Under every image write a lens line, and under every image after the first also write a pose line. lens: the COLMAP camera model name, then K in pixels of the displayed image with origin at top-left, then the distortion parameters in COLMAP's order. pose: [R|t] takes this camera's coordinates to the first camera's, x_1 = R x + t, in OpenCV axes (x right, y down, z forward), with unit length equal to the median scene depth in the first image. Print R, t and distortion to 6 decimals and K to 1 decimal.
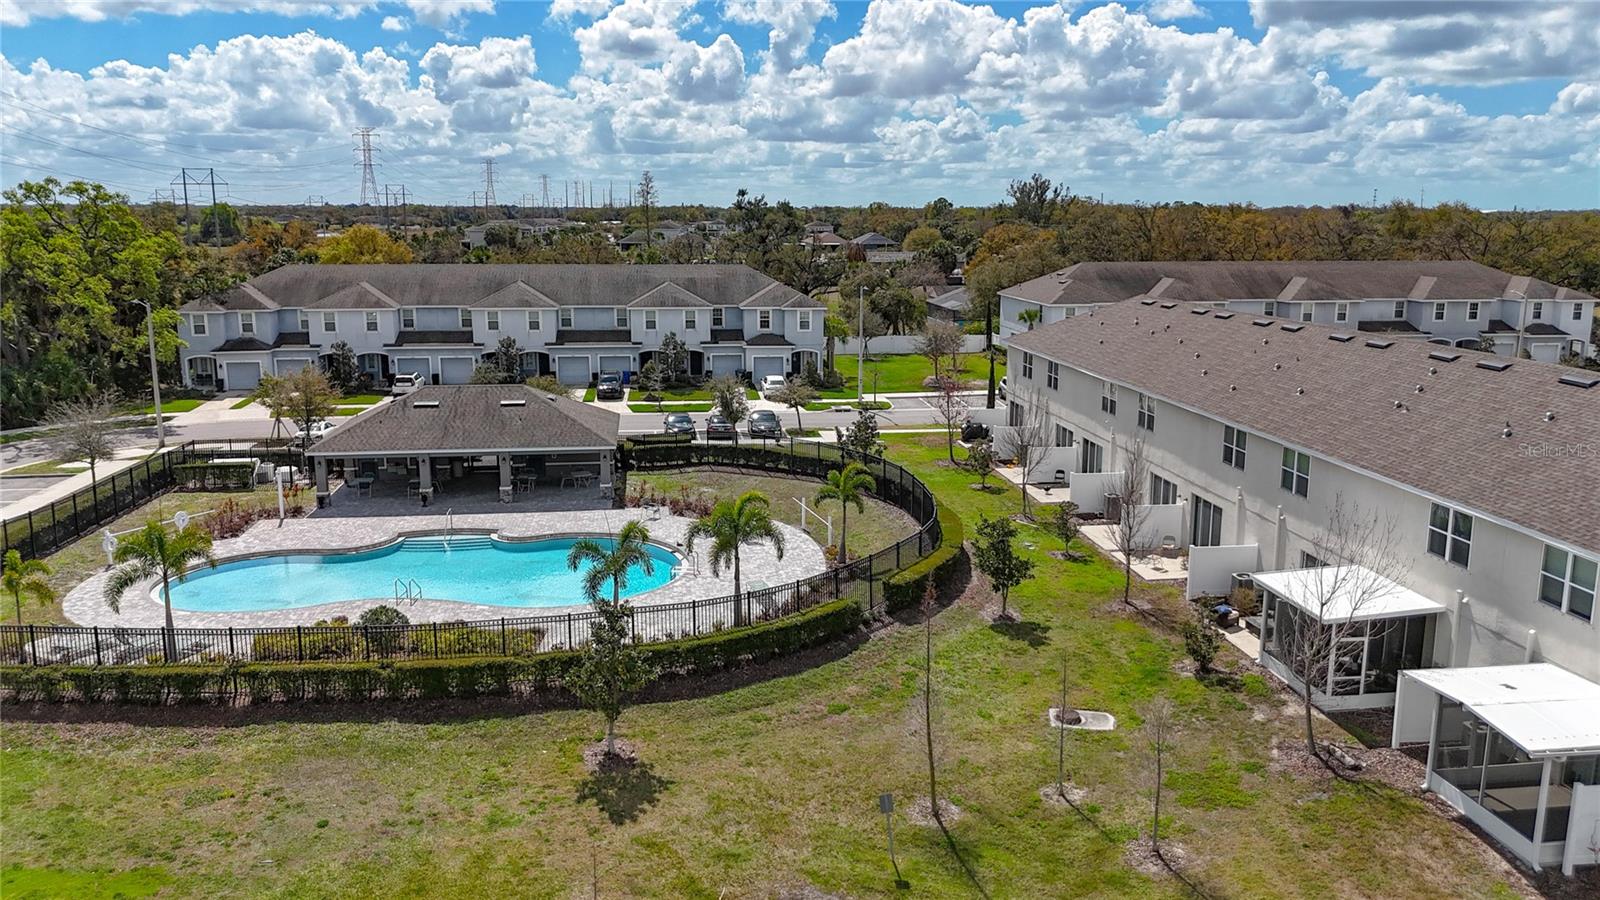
lens RADIAL K [[1178.3, 0, 800.0], [0, 1178.3, 450.0], [0, 0, 1]] dist [0.120731, -0.145454]
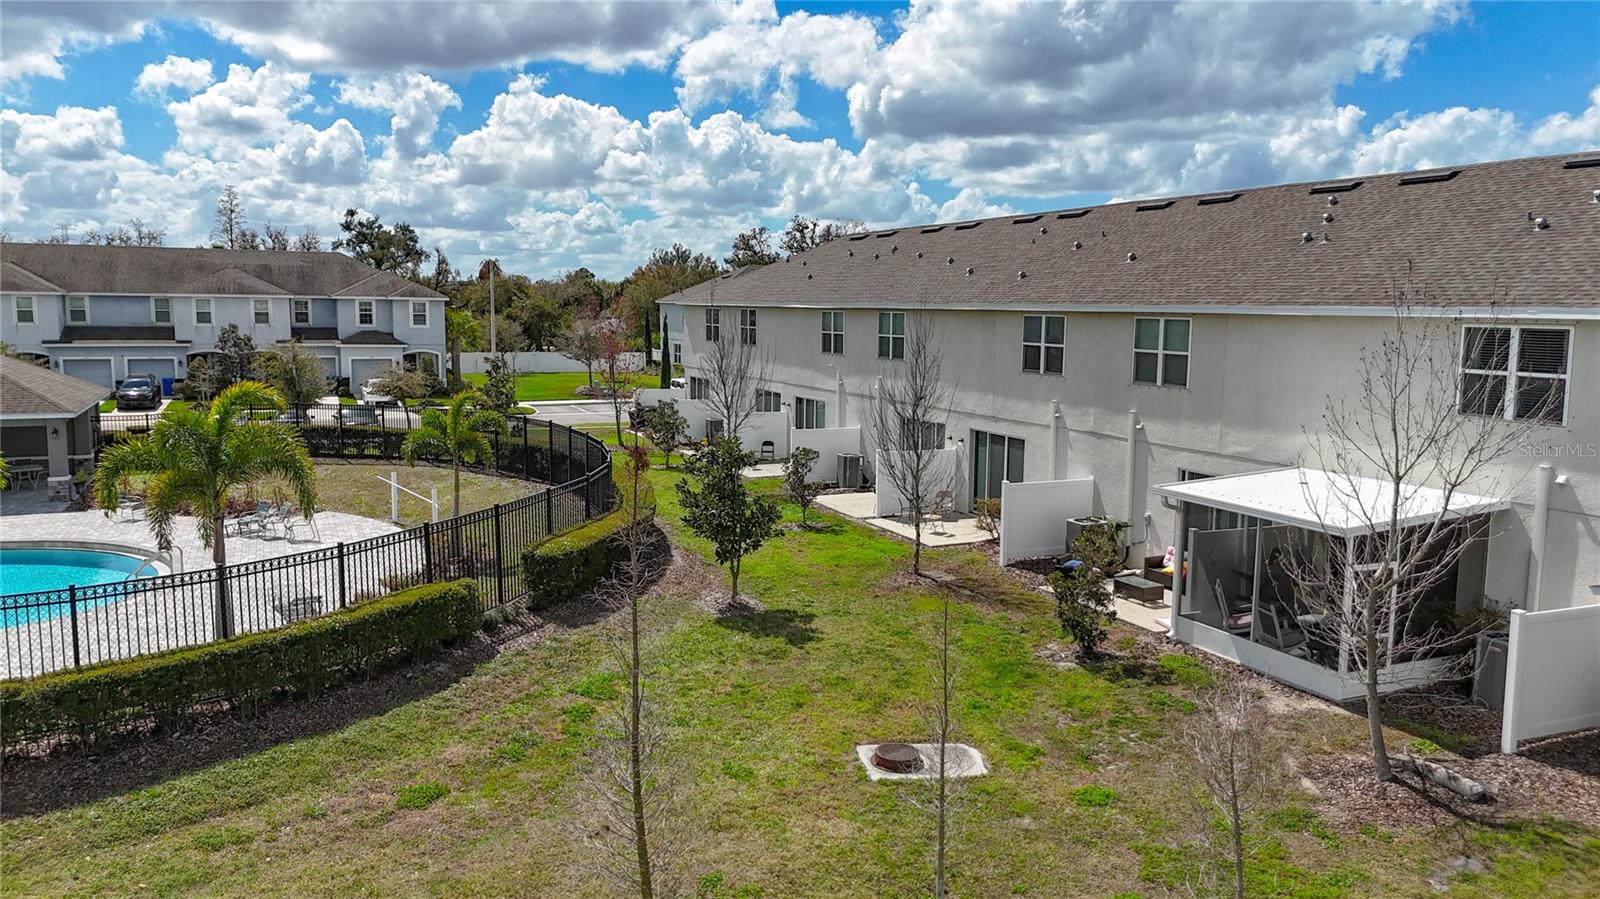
lens RADIAL K [[1178.3, 0, 800.0], [0, 1178.3, 449.5], [0, 0, 1]] dist [0.120731, -0.145454]
pose [[0.956371, -0.021307, 0.291377, 0.035224], [0.039518, 0.997606, -0.056755, 0.103103], [-0.289470, 0.065793, 0.954923, 0.447037]]
